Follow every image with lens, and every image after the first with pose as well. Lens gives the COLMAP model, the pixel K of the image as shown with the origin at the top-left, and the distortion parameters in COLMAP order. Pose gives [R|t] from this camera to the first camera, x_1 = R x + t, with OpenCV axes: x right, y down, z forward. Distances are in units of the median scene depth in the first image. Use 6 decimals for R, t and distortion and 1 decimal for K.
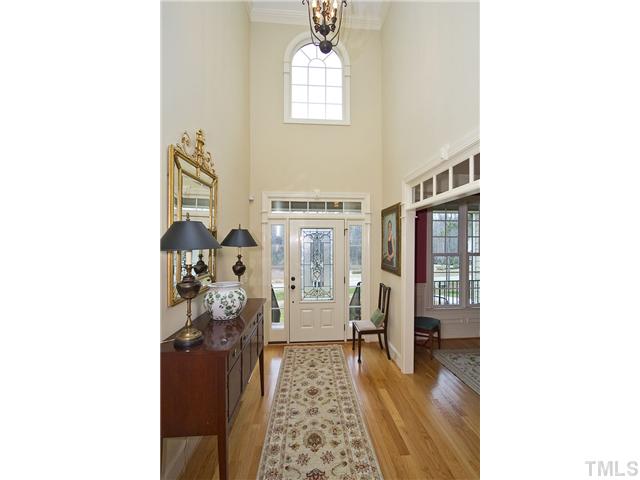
lens RADIAL K [[246.8, 0, 322.7], [0, 246.8, 242.9], [0, 0, 1]] dist [-0.001173, -0.000041]
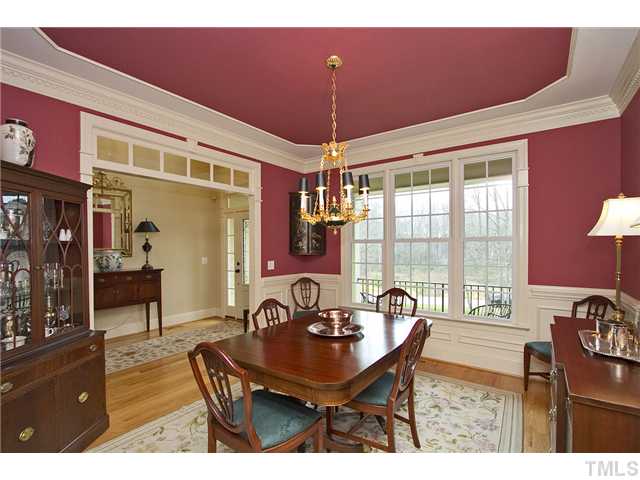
lens RADIAL K [[304.2, 0, 319.6], [0, 304.2, 243.1], [0, 0, 1]] dist [-0.001333, -0.000129]
pose [[0.768285, -0.010497, -0.640022, 1.704229], [0.005406, 0.999936, -0.009910, 0.102773], [0.640085, 0.004154, 0.768293, 0.233270]]
